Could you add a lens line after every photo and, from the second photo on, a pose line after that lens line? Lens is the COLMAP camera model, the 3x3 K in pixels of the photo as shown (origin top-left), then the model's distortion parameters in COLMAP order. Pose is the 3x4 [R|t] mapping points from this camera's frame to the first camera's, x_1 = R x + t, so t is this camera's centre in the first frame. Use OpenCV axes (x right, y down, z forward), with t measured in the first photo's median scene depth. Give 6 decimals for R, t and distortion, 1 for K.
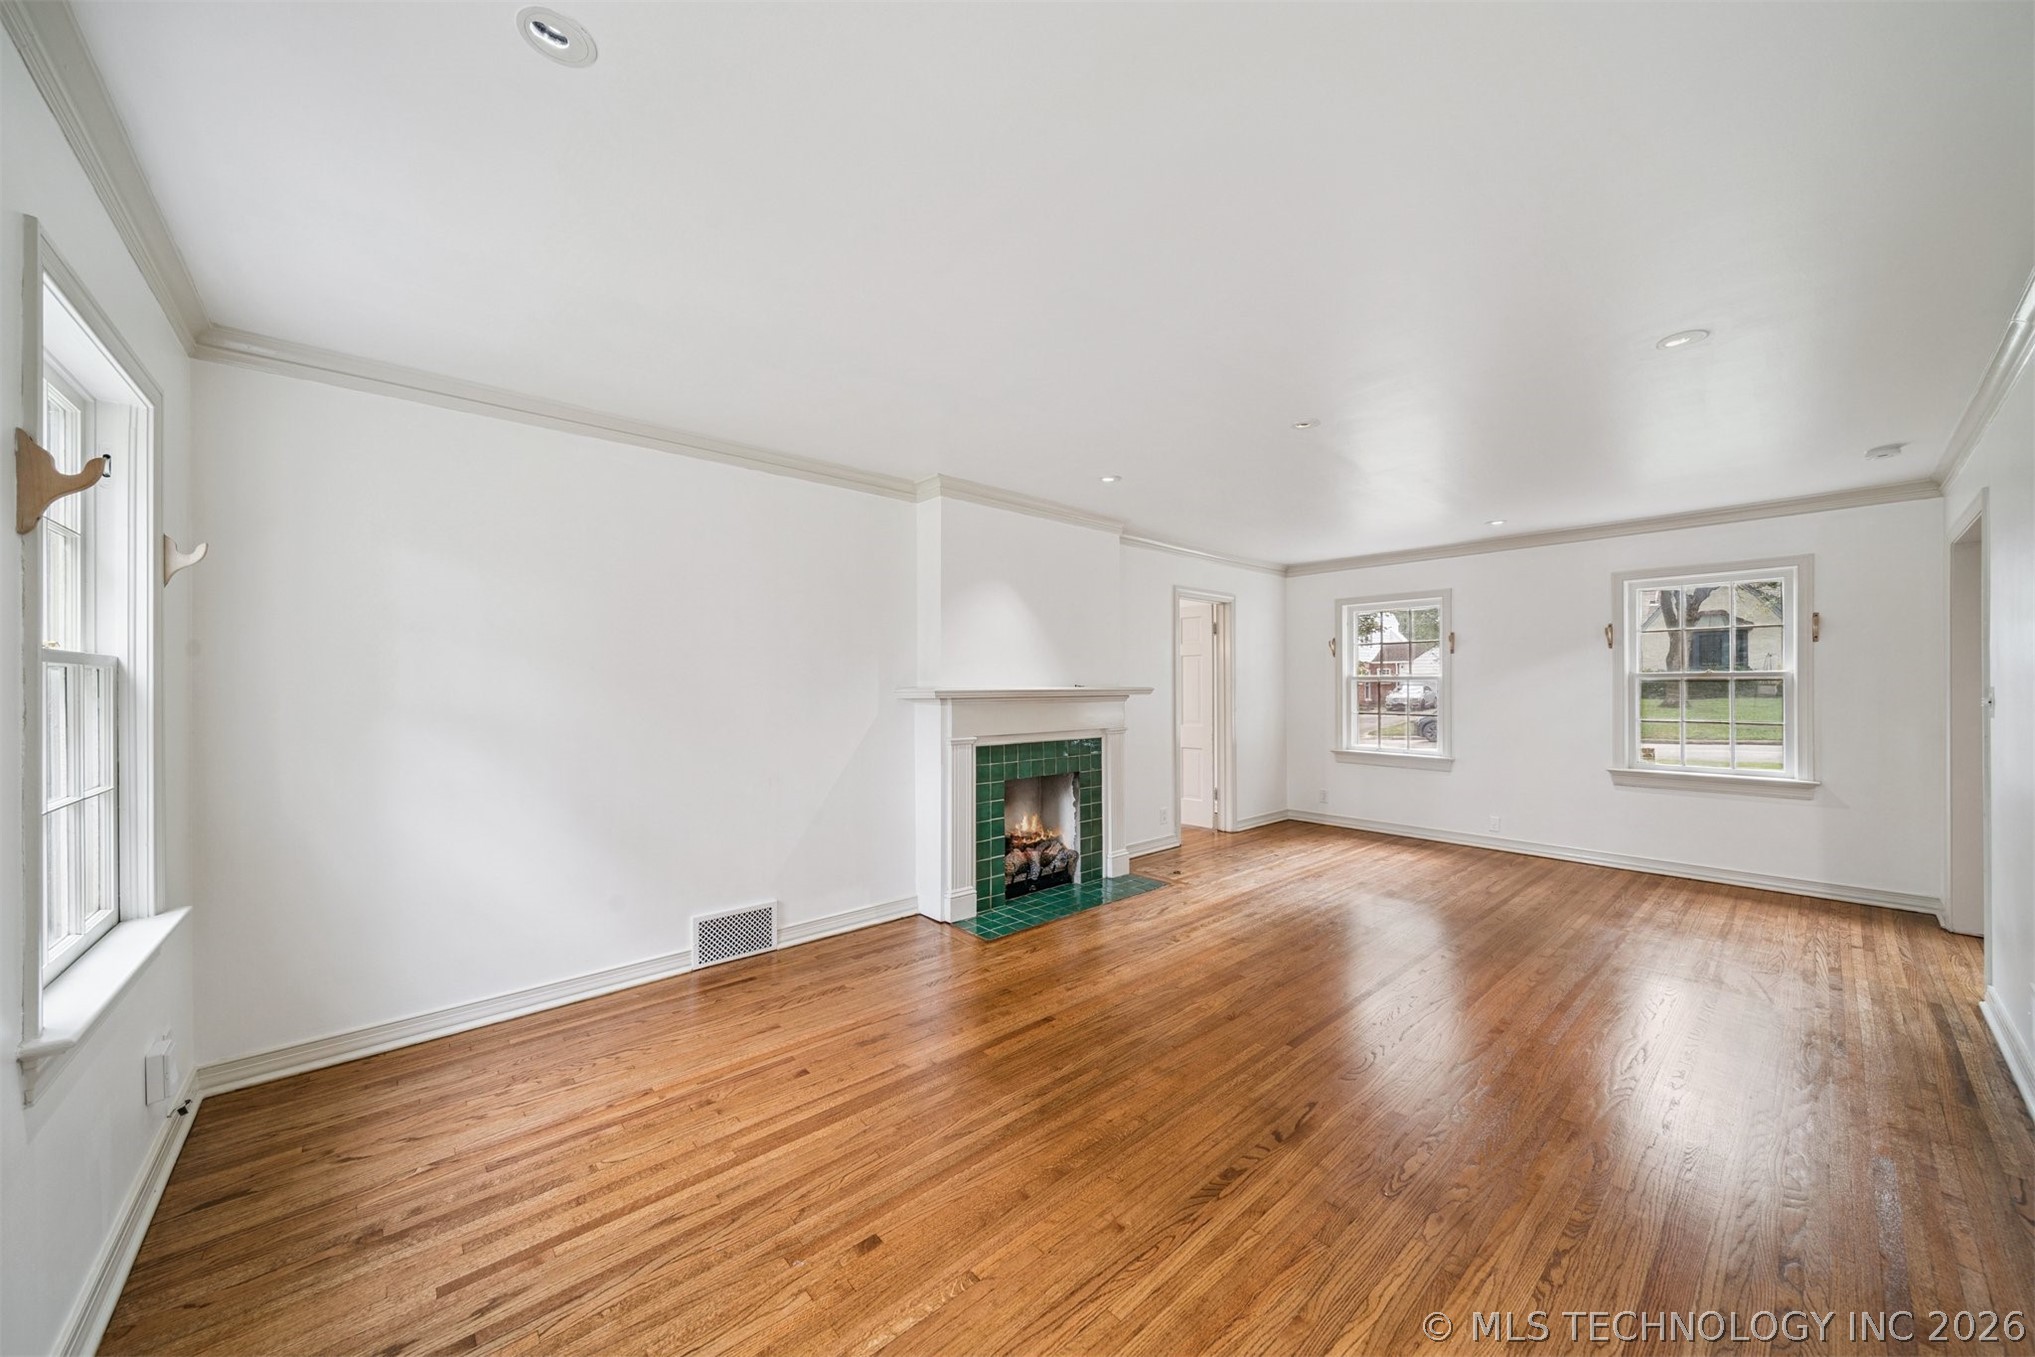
lens RADIAL K [[720.9, 0, 1012.5], [0, 720.9, 679.4], [0, 0, 1]] dist [0.002925, -0.000585]
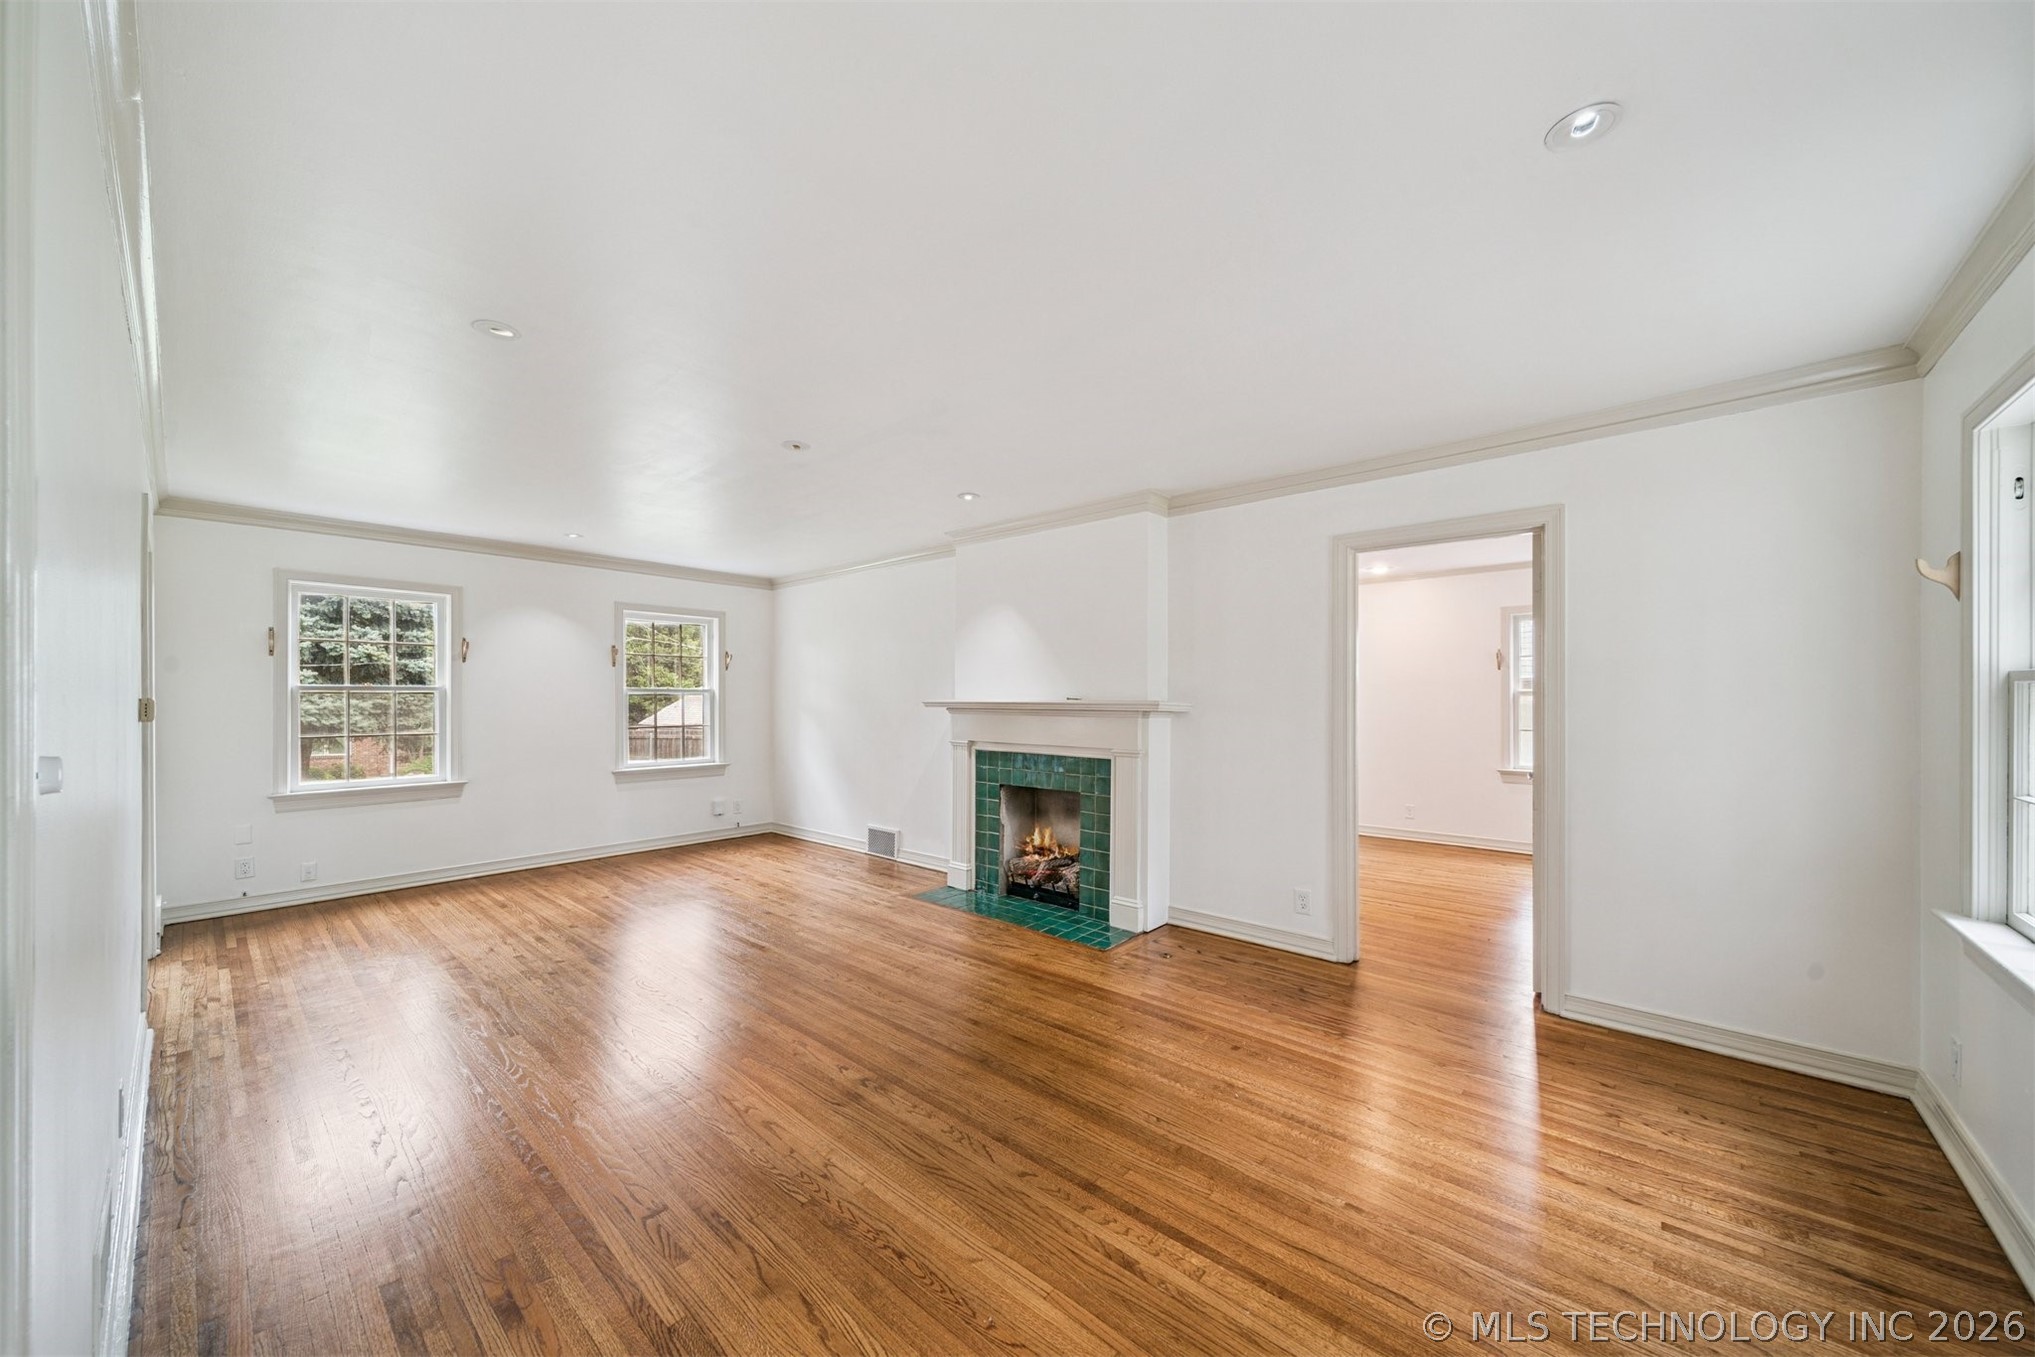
lens RADIAL K [[720.9, 0, 1009.0], [0, 720.9, 696.3], [0, 0, 1]] dist [0.002925, -0.000585]
pose [[0.126567, -0.001695, -0.991957, 1.109983], [0.000577, 0.999998, -0.001635, 0.007498], [0.991958, -0.000366, 0.126568, 0.888649]]
